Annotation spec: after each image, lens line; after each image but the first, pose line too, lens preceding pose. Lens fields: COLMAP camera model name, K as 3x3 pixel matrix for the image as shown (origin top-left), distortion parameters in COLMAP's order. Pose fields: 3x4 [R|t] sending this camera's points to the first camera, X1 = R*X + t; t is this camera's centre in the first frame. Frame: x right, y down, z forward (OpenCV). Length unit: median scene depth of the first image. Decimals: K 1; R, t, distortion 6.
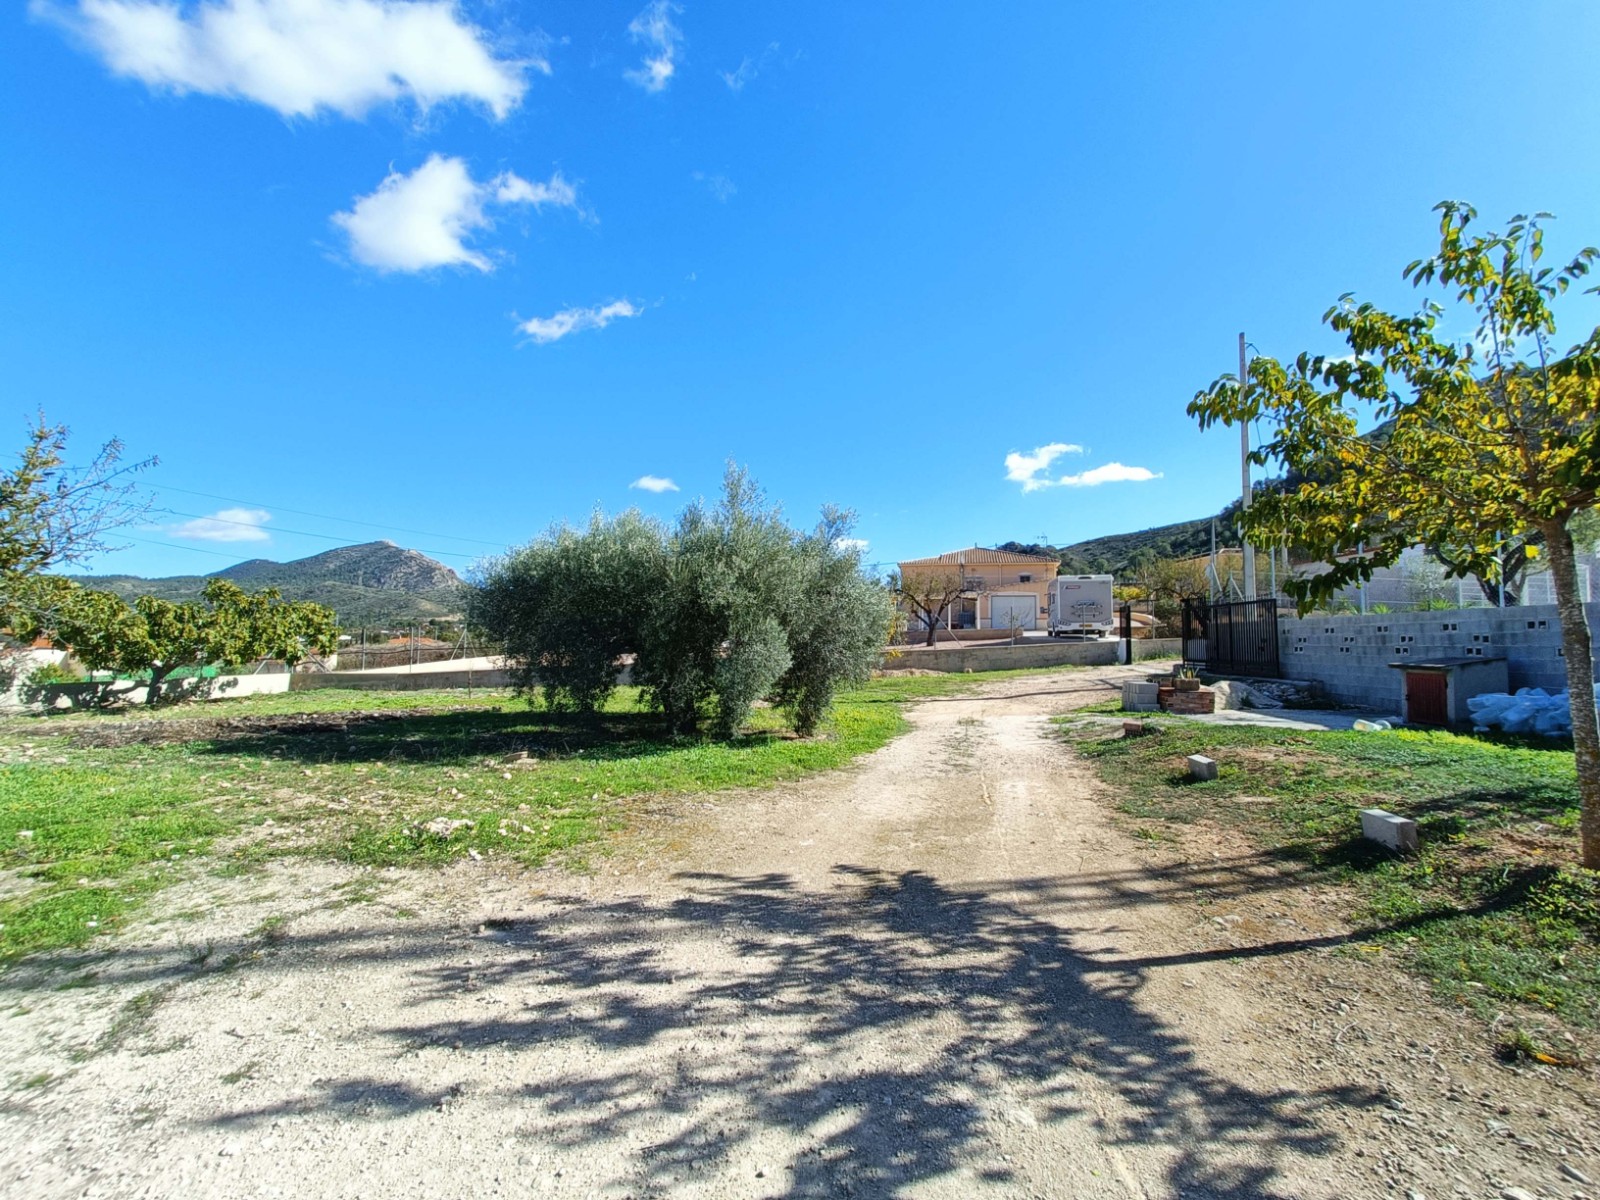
lens RADIAL K [[718.4, 0, 796.6], [0, 718.4, 601.0], [0, 0, 1]] dist [0.005604, 0.000144]
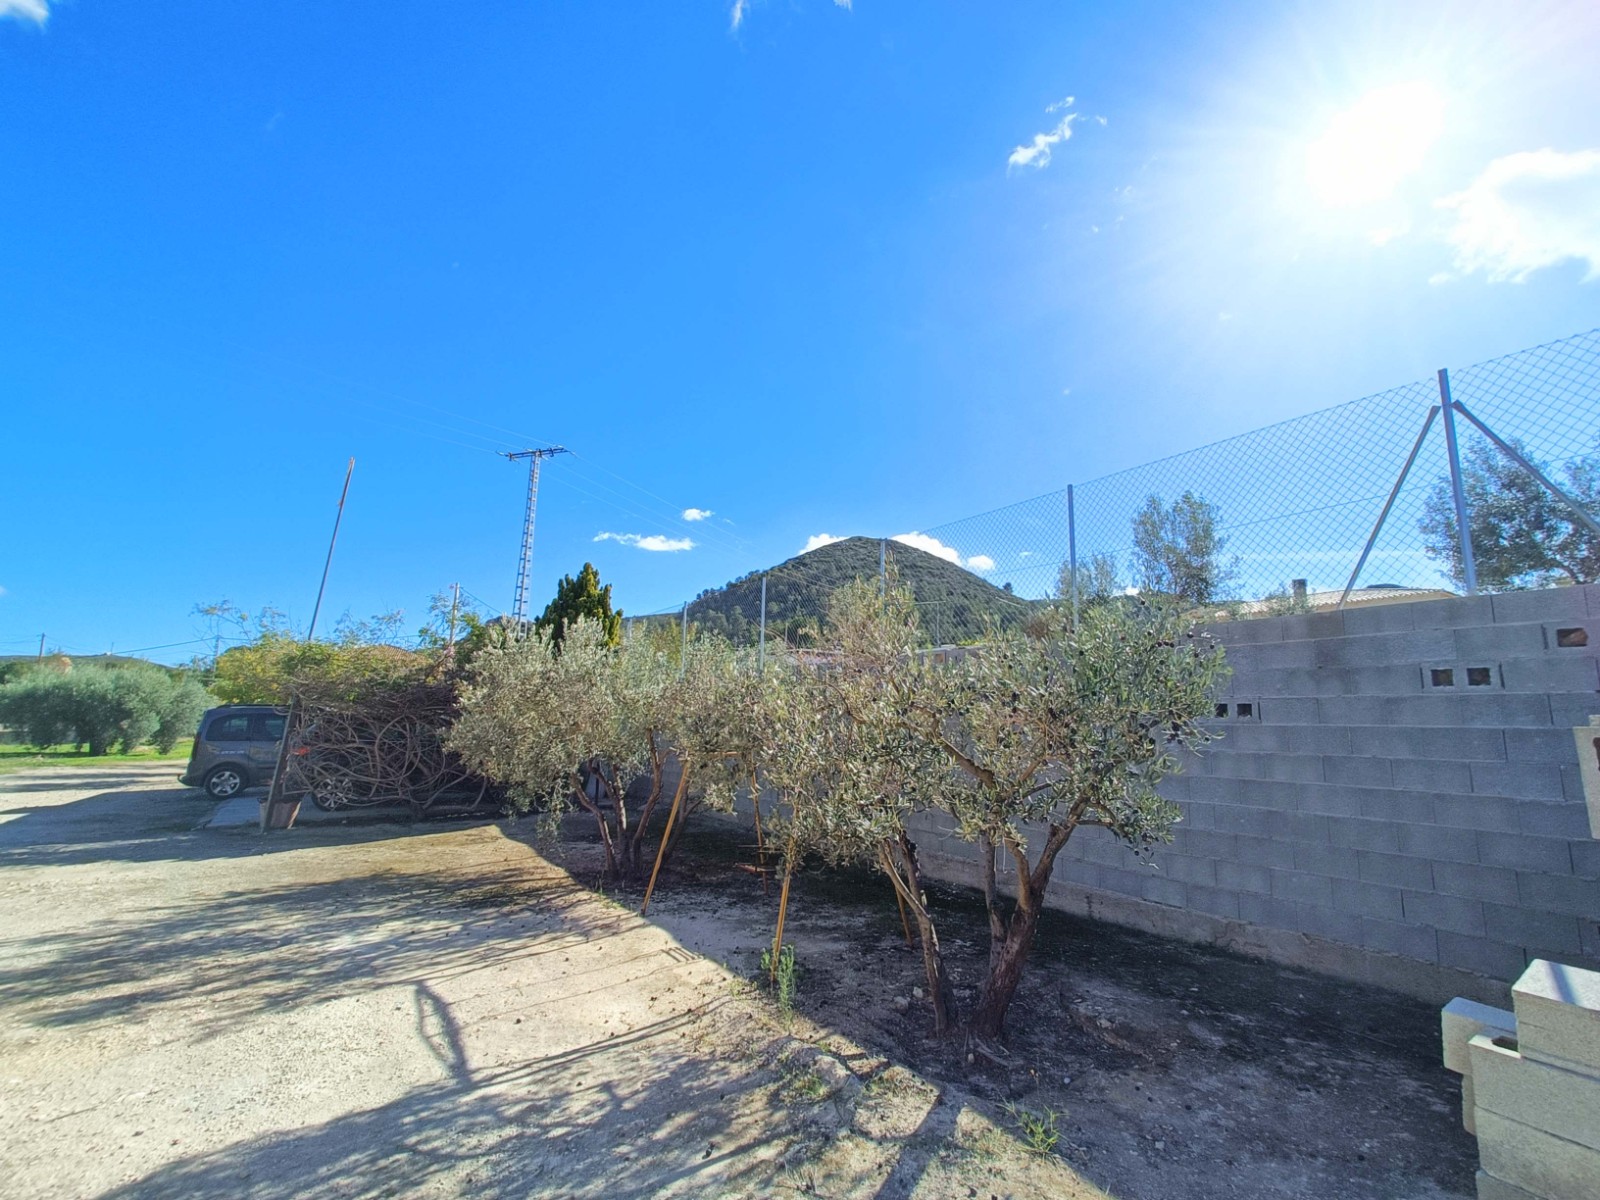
lens RADIAL K [[718.4, 0, 799.3], [0, 718.4, 599.8], [0, 0, 1]] dist [0.005604, 0.000144]
pose [[0.781792, 0.116226, 0.612611, 0.070806], [-0.052347, 0.991240, -0.121257, -0.088354], [-0.621338, 0.062729, 0.781028, -1.244872]]
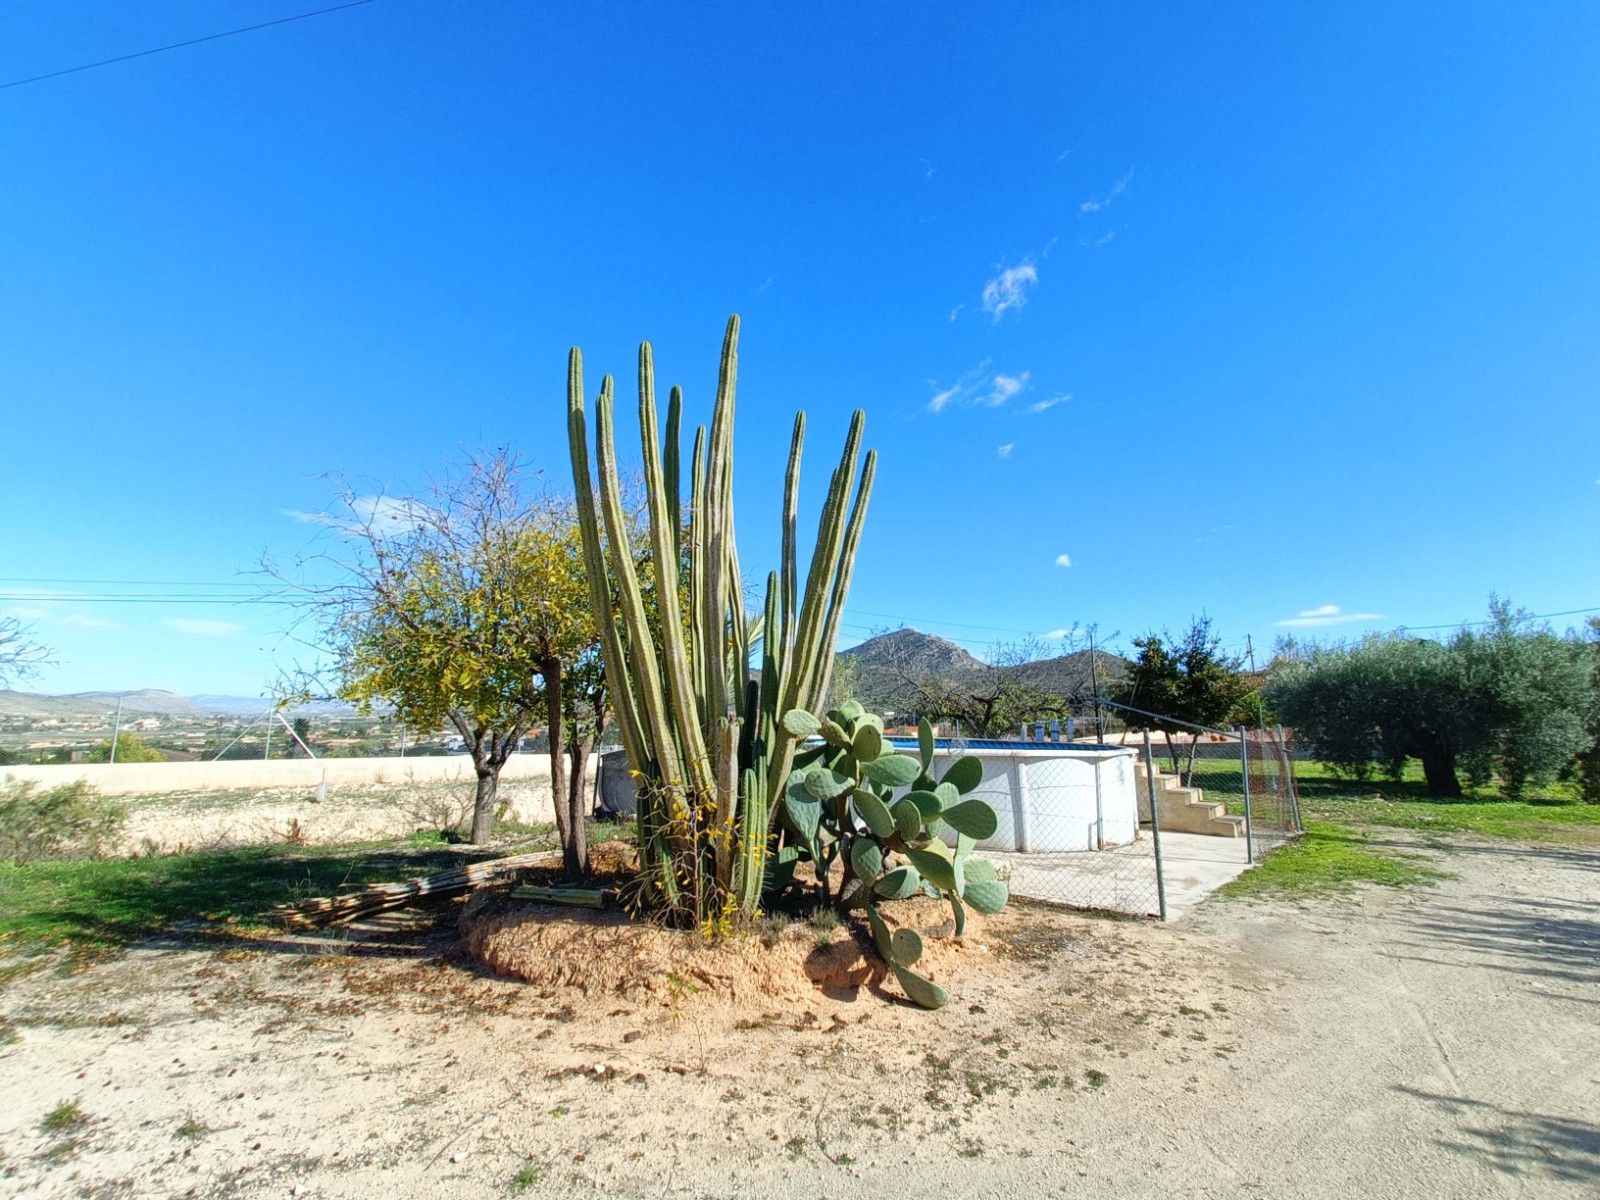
lens RADIAL K [[718.4, 0, 804.5], [0, 718.4, 605.3], [0, 0, 1]] dist [0.005604, 0.000144]
pose [[0.787203, -0.095077, -0.609320, -0.127720], [0.035749, 0.993418, -0.108826, -0.030813], [0.615657, 0.063886, 0.785421, -0.395925]]
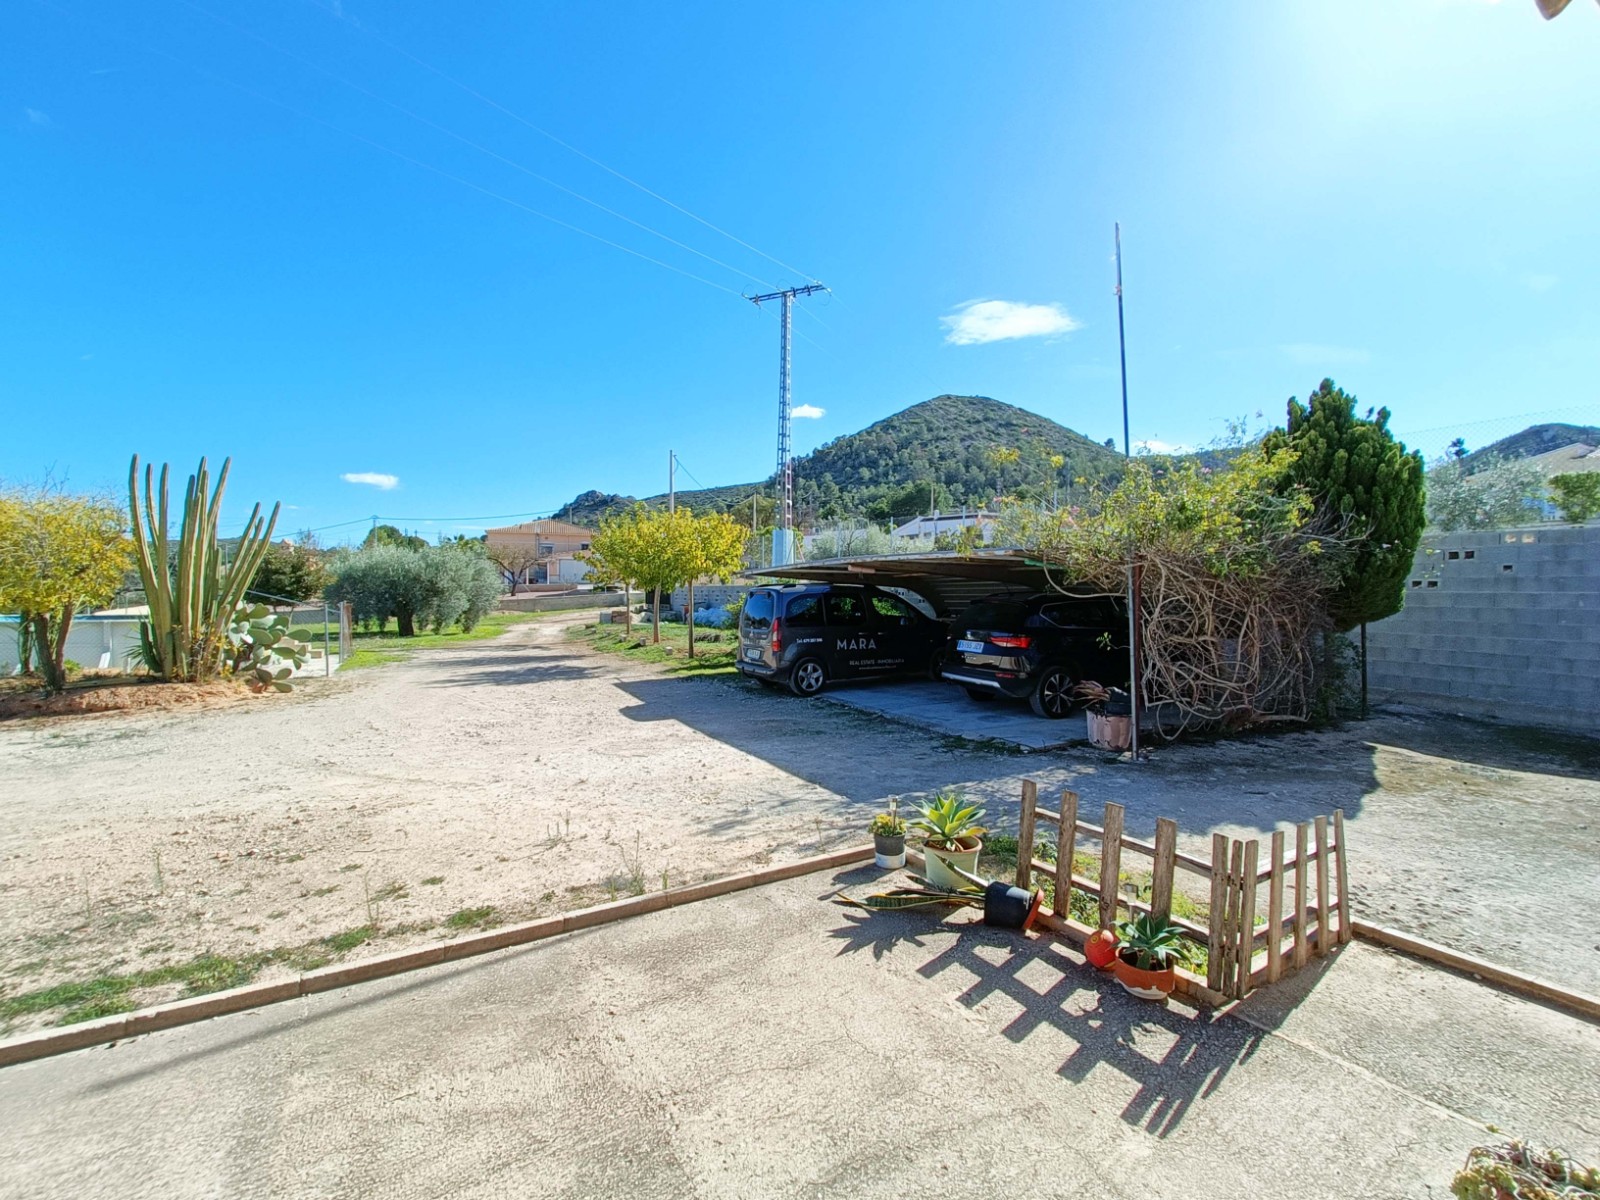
lens RADIAL K [[718.4, 0, 803.7], [0, 718.4, 597.1], [0, 0, 1]] dist [0.005604, 0.000144]
pose [[0.839481, -0.007804, 0.543332, -0.182696], [-0.030614, 0.997630, 0.061629, -0.070470], [-0.542525, -0.068370, 0.837252, -0.887797]]
